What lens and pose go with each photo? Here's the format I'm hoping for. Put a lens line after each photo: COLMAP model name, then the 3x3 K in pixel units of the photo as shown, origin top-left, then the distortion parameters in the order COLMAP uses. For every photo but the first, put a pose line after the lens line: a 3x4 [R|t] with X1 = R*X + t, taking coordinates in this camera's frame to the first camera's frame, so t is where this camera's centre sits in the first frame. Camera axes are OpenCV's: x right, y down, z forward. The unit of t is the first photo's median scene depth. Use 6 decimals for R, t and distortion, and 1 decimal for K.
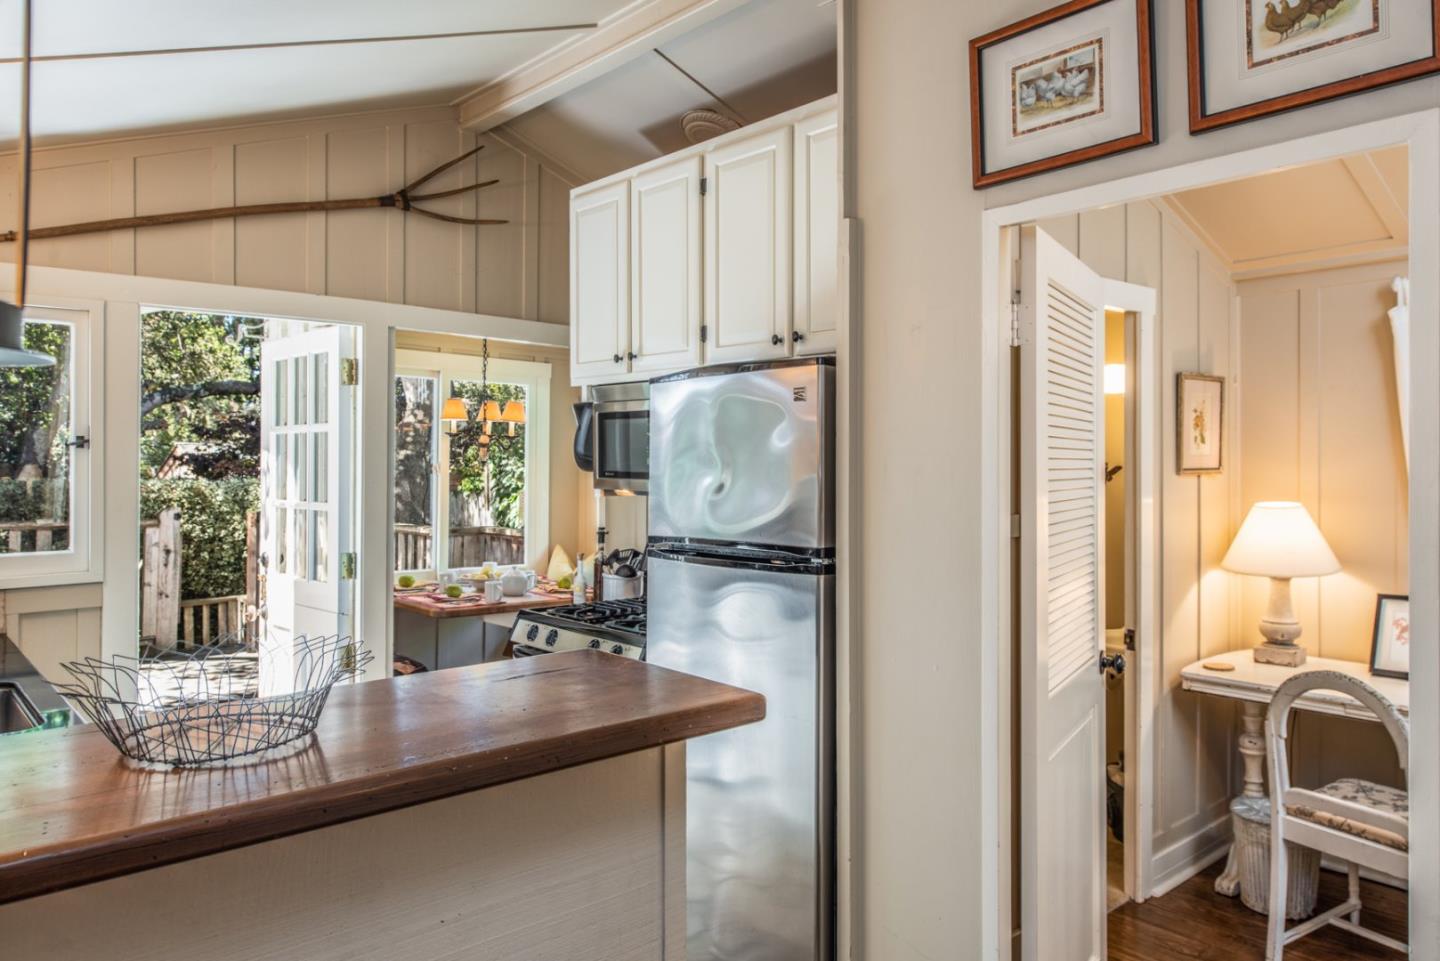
lens RADIAL K [[999.7, 0, 719.9], [0, 999.7, 456.2], [0, 0, 1]] dist [-0.000578, -0.006443]
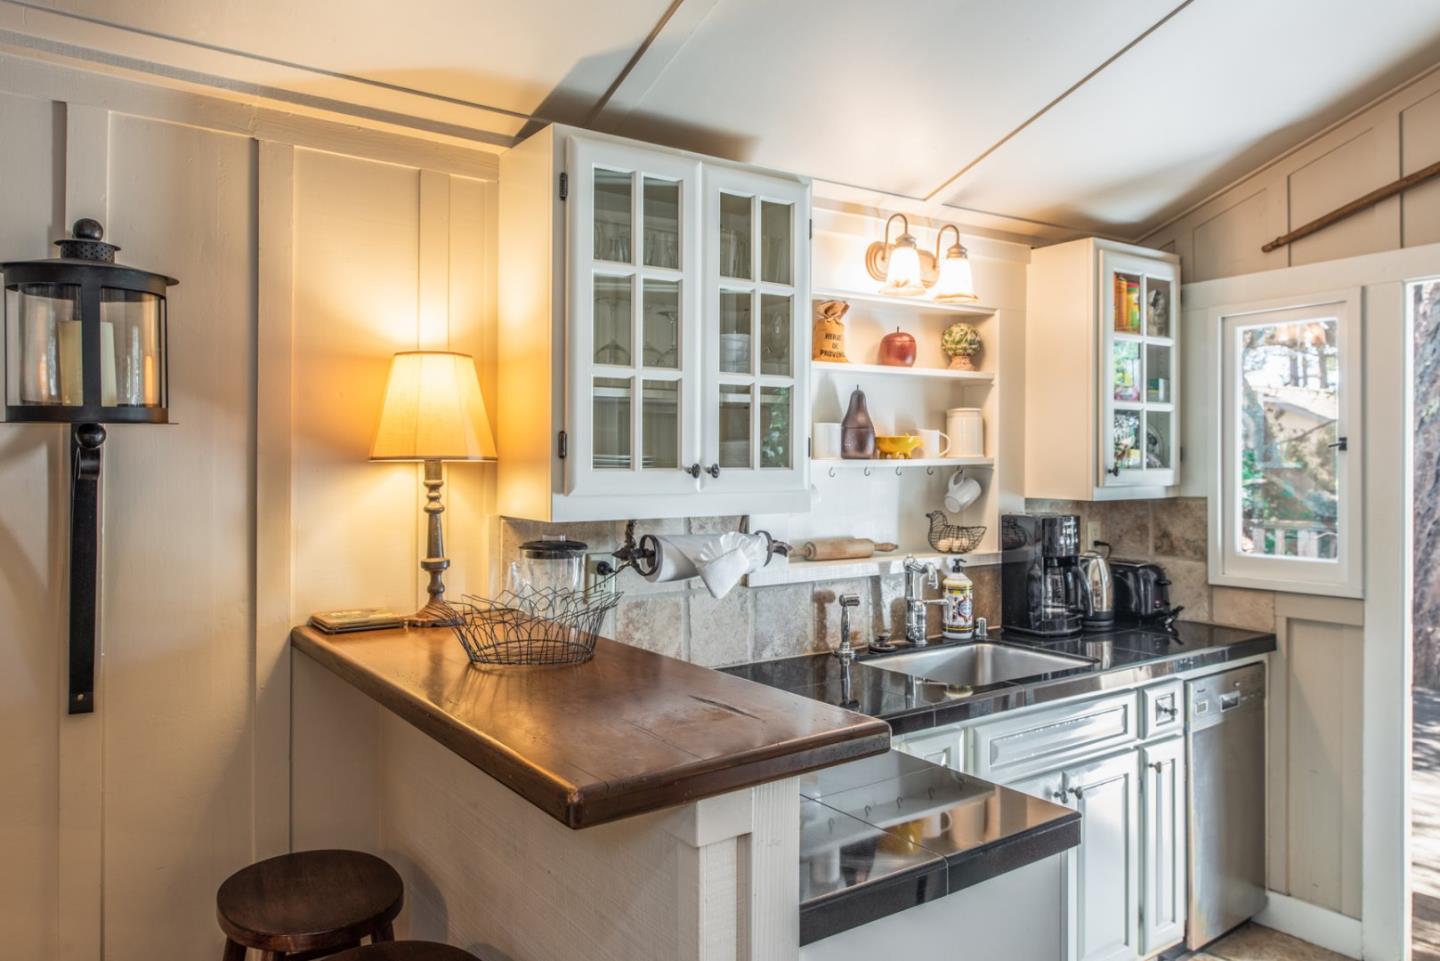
lens RADIAL K [[999.7, 0, 719.9], [0, 999.7, 456.2], [0, 0, 1]] dist [-0.000578, -0.006443]
pose [[-0.124345, -0.012924, -0.992155, 0.281281], [0.005617, 0.999890, -0.013729, 0.005410], [0.992223, -0.007280, -0.124259, 0.431636]]
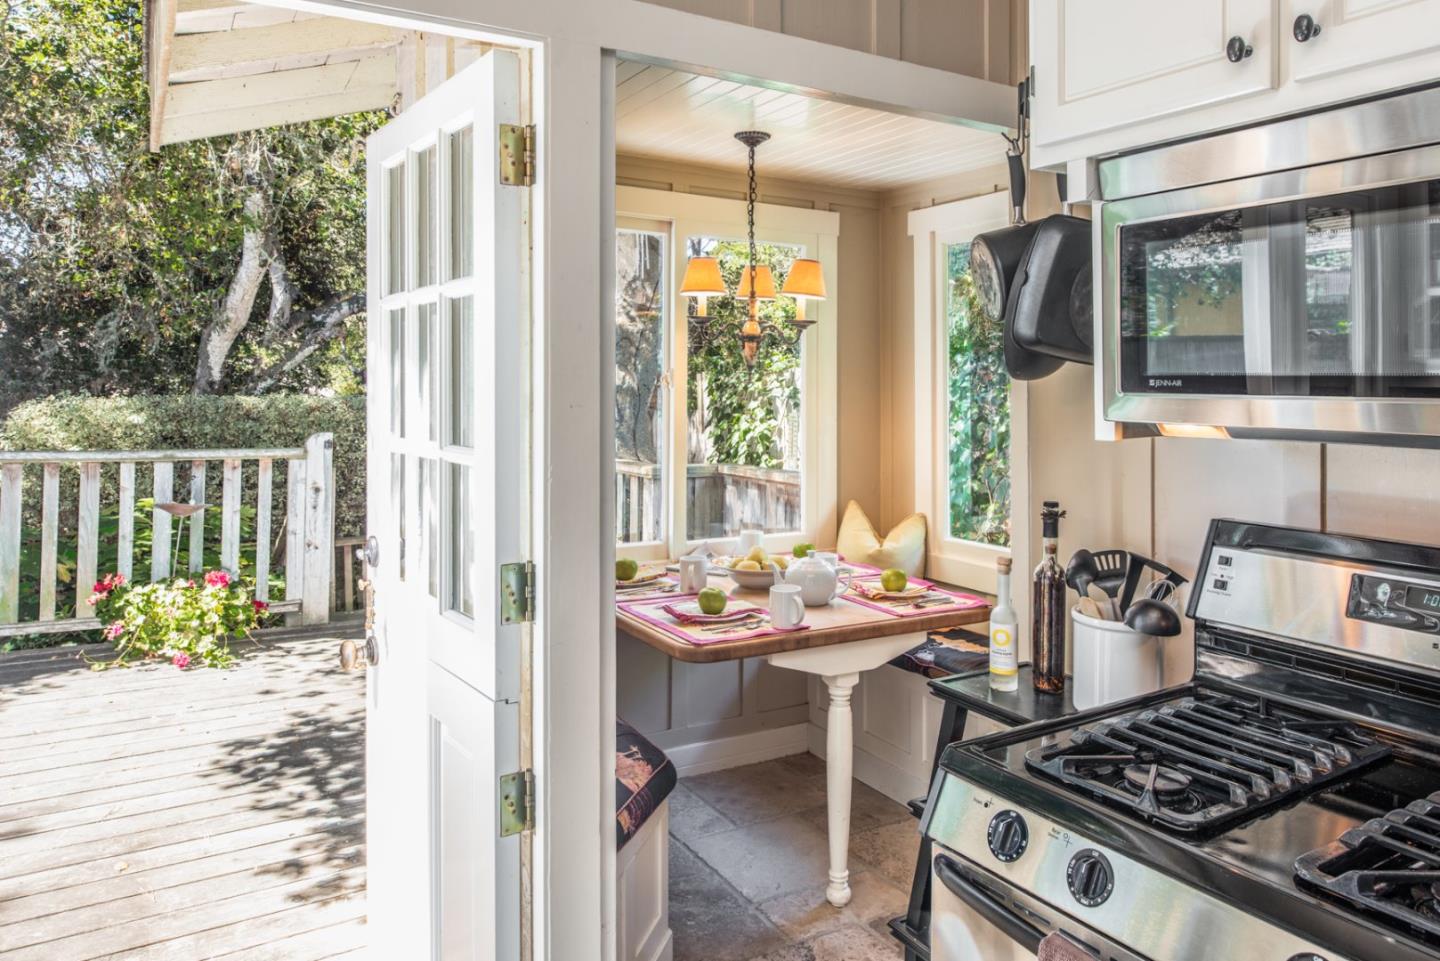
lens RADIAL K [[986.8, 0, 712.8], [0, 986.8, 381.3], [0, 0, 1]] dist [0.000911, -0.001844]
pose [[0.982067, -0.004011, -0.188491, -0.195783], [0.005628, 0.999952, 0.008045, 0.012356], [0.188449, -0.008962, 0.982042, 0.563307]]
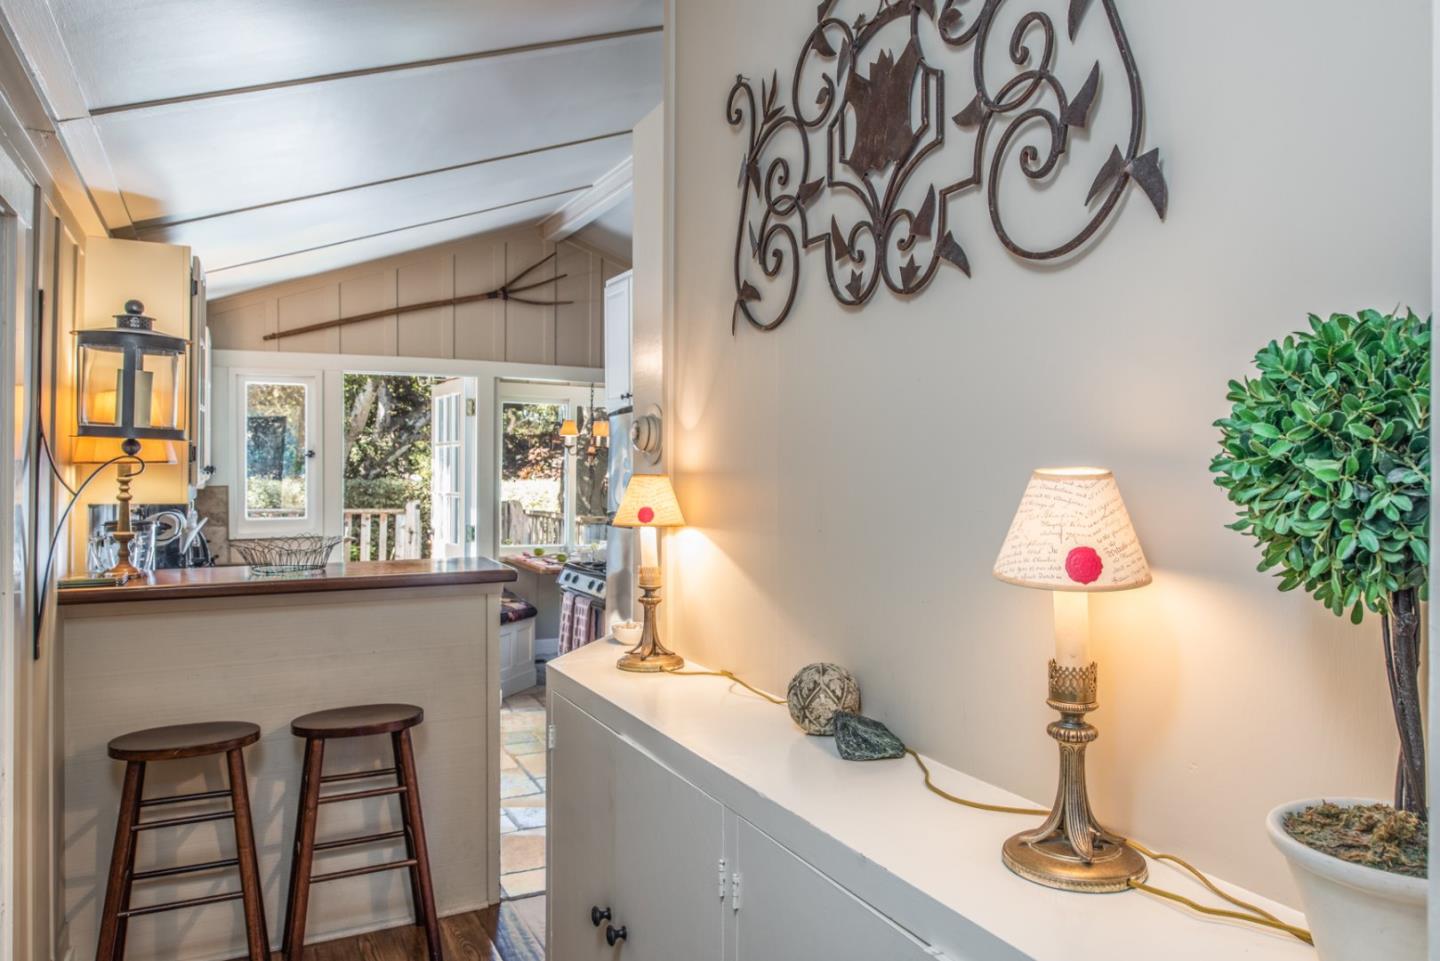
lens RADIAL K [[999.7, 0, 719.9], [0, 999.7, 456.2], [0, 0, 1]] dist [-0.000578, -0.006443]
pose [[0.964615, -0.006115, -0.263593, 0.385247], [0.005095, 0.999977, -0.004551, 0.000391], [0.263614, 0.003047, 0.964623, -0.365500]]
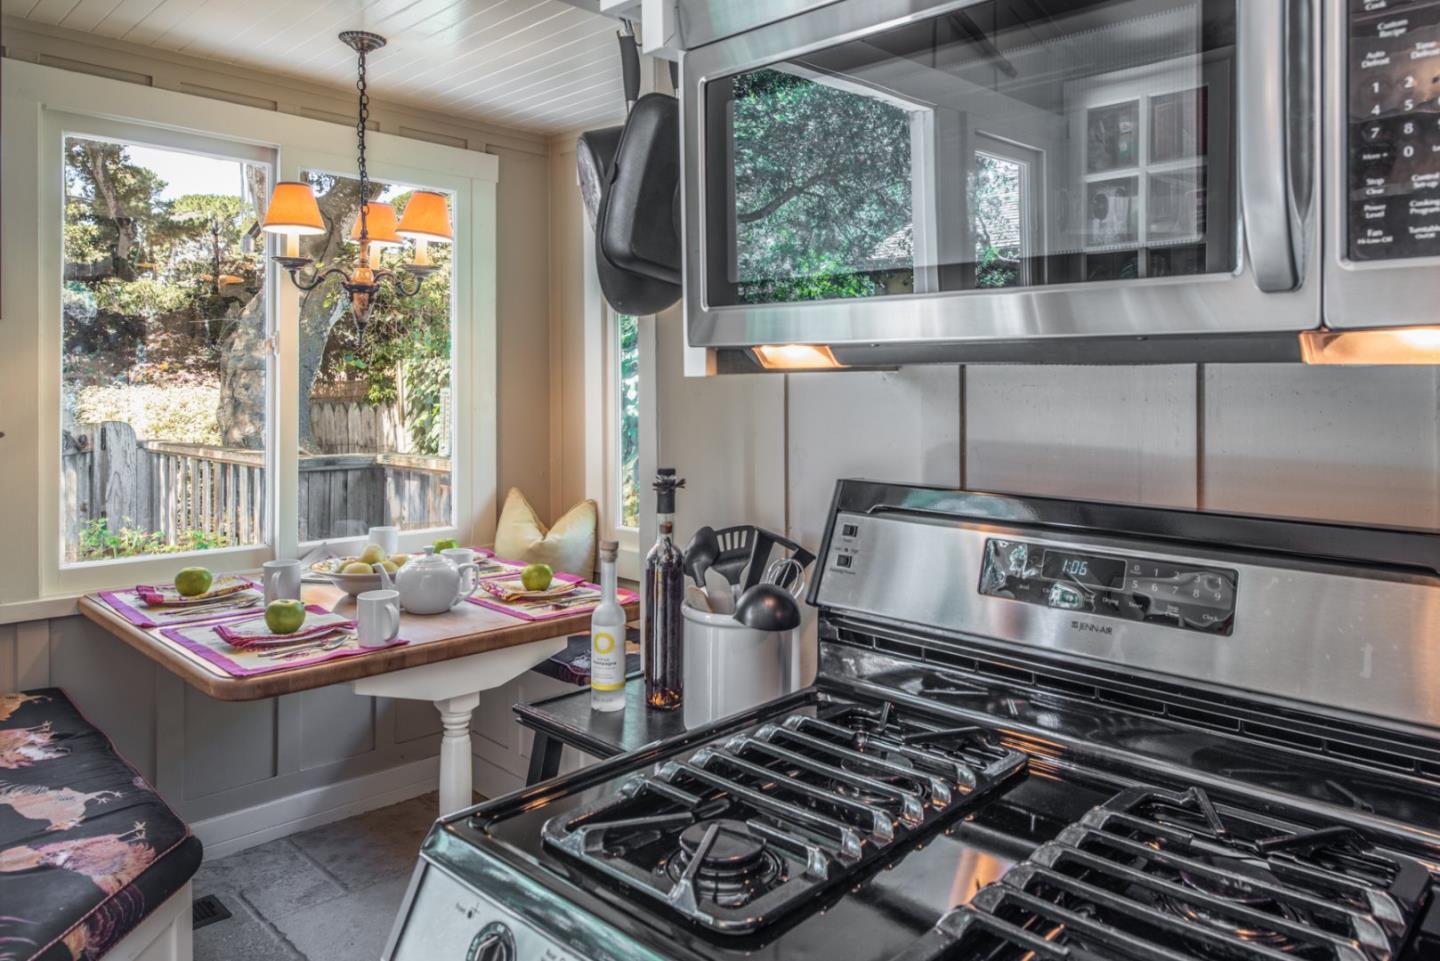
lens RADIAL K [[994.5, 0, 716.0], [0, 994.5, 380.9], [0, 0, 1]] dist [-0.001003, -0.005095]
pose [[0.997756, -0.007851, 0.066494, -0.131653], [0.007127, 0.999913, 0.011118, 0.037617], [-0.066576, -0.010619, 0.997725, 0.679435]]
